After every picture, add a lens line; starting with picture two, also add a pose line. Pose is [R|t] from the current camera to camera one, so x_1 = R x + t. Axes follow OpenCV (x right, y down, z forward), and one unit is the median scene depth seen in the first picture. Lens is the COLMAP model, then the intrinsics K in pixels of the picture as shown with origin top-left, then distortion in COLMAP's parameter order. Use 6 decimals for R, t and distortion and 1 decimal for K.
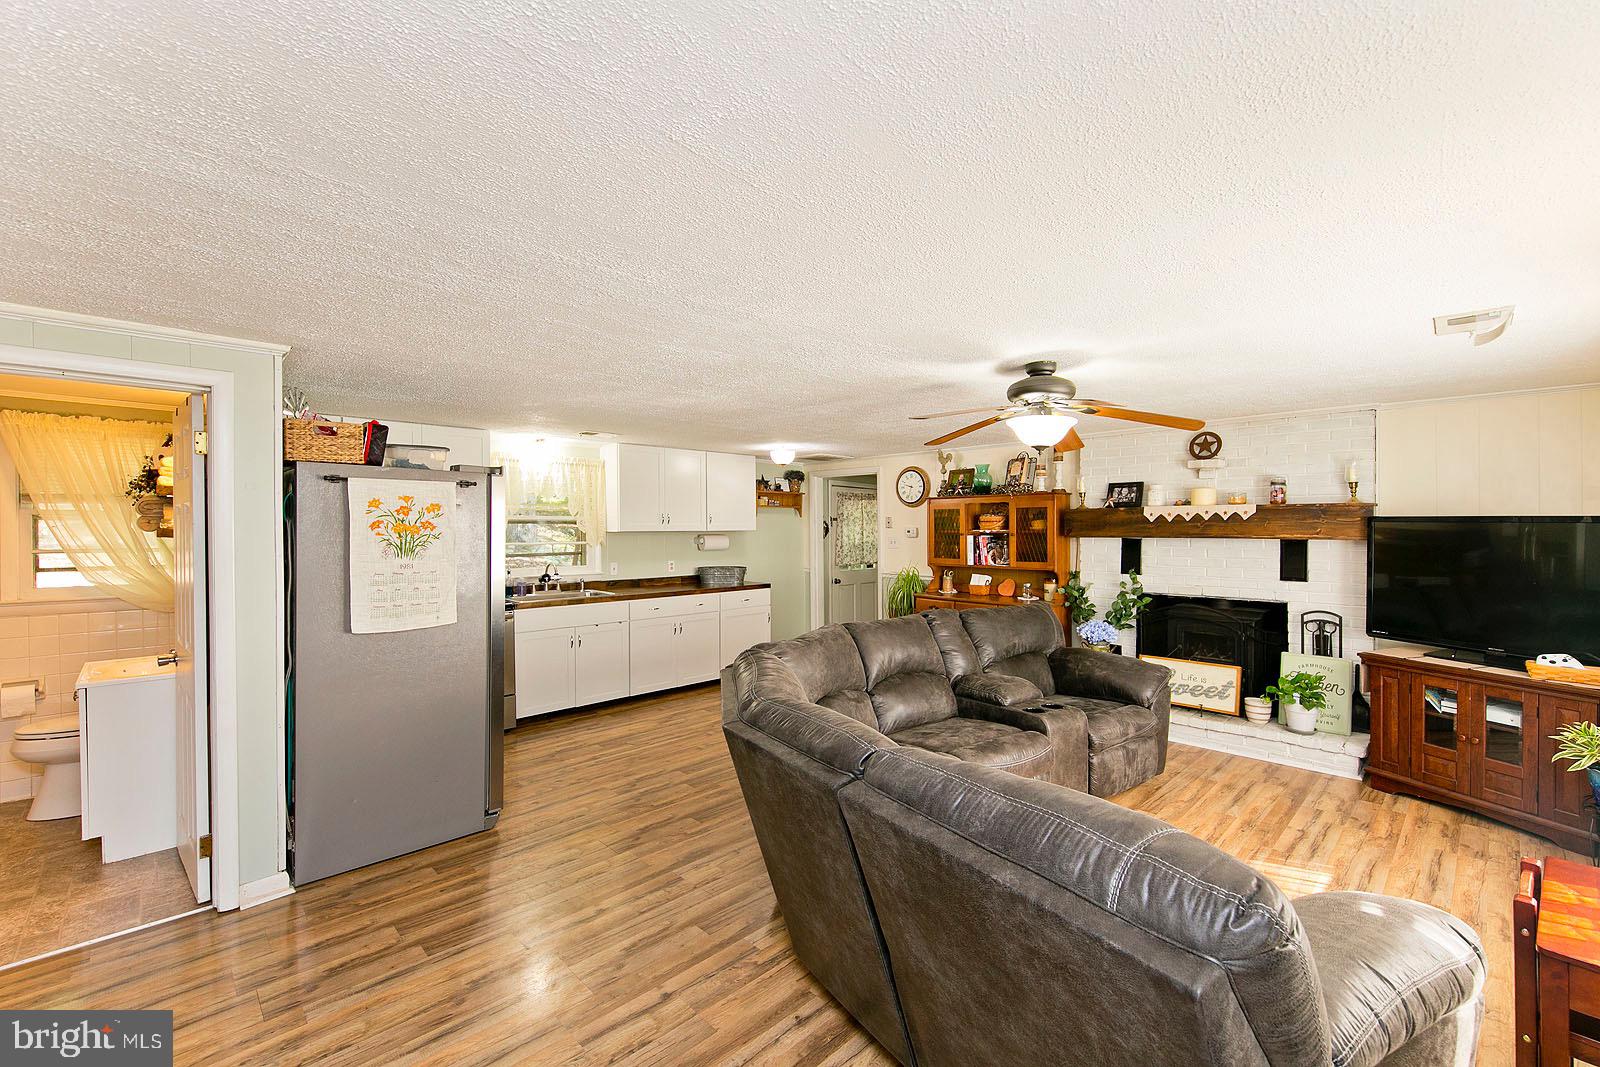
lens RADIAL K [[675.1, 0, 806.5], [0, 675.1, 541.7], [0, 0, 1]] dist [0.000795, -0.000757]
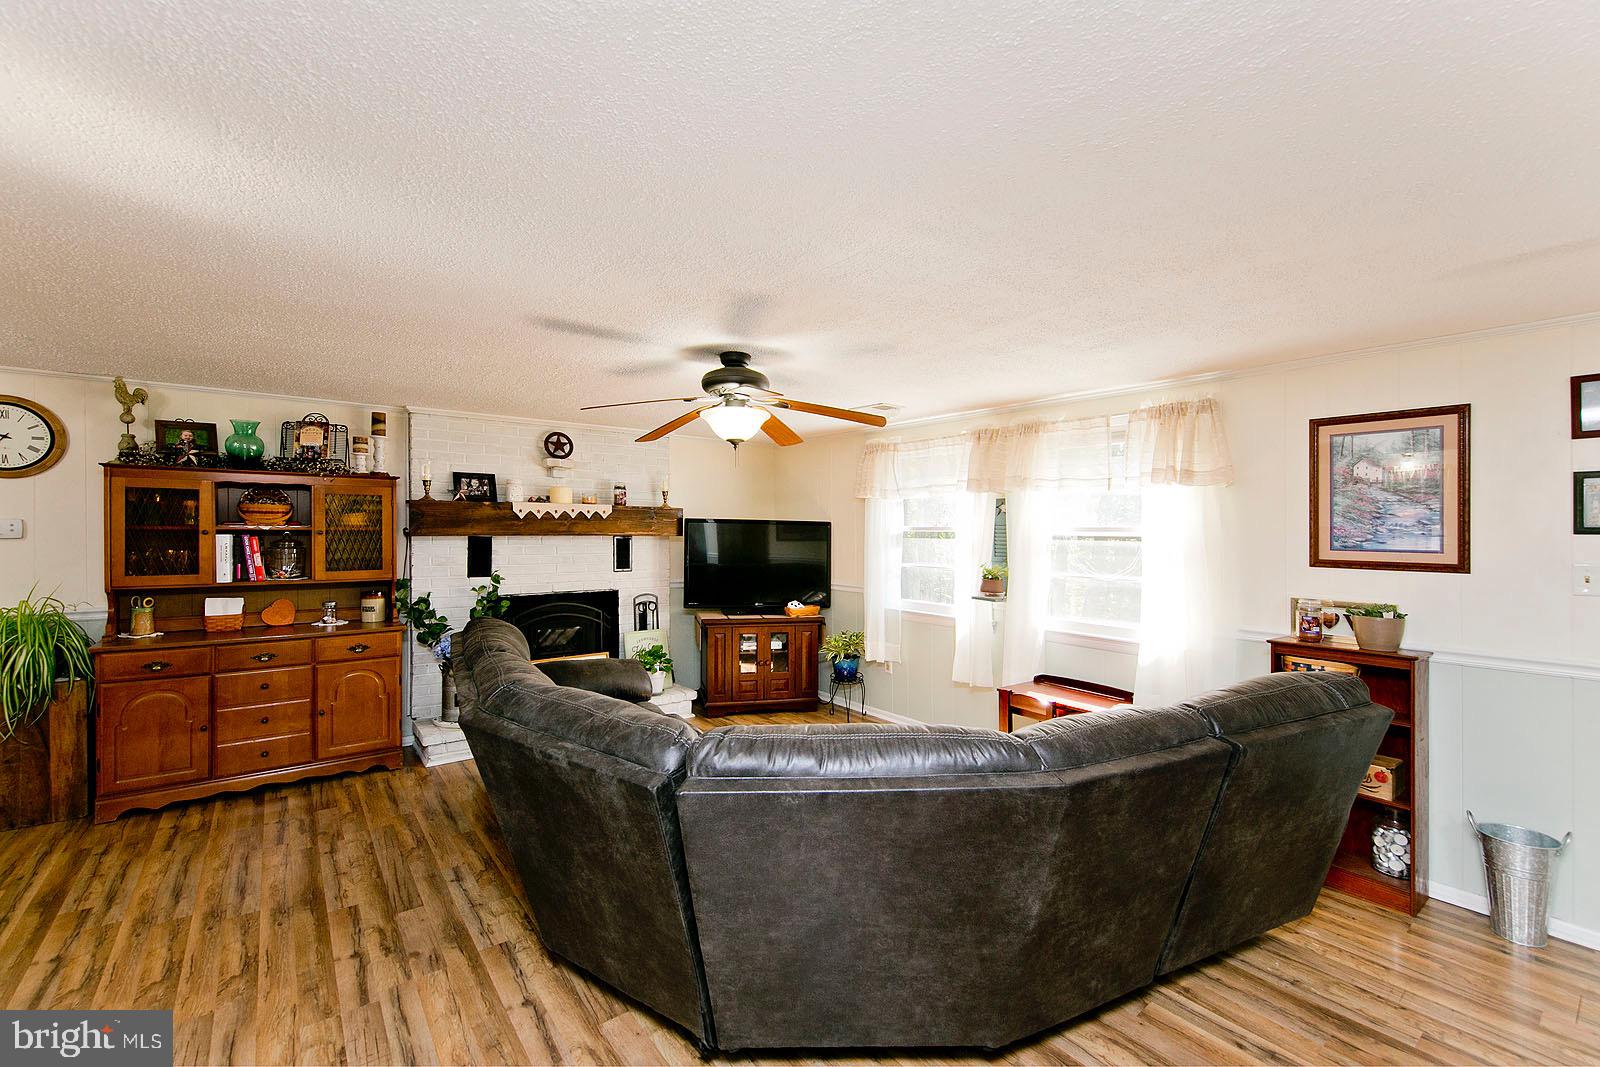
lens RADIAL K [[675.1, 0, 805.0], [0, 675.1, 527.0], [0, 0, 1]] dist [0.000795, -0.000757]
pose [[0.095069, 0.005830, 0.995454, -0.388928], [0.013192, 0.999888, -0.007116, -0.006063], [-0.995383, 0.013809, 0.094981, 0.525394]]
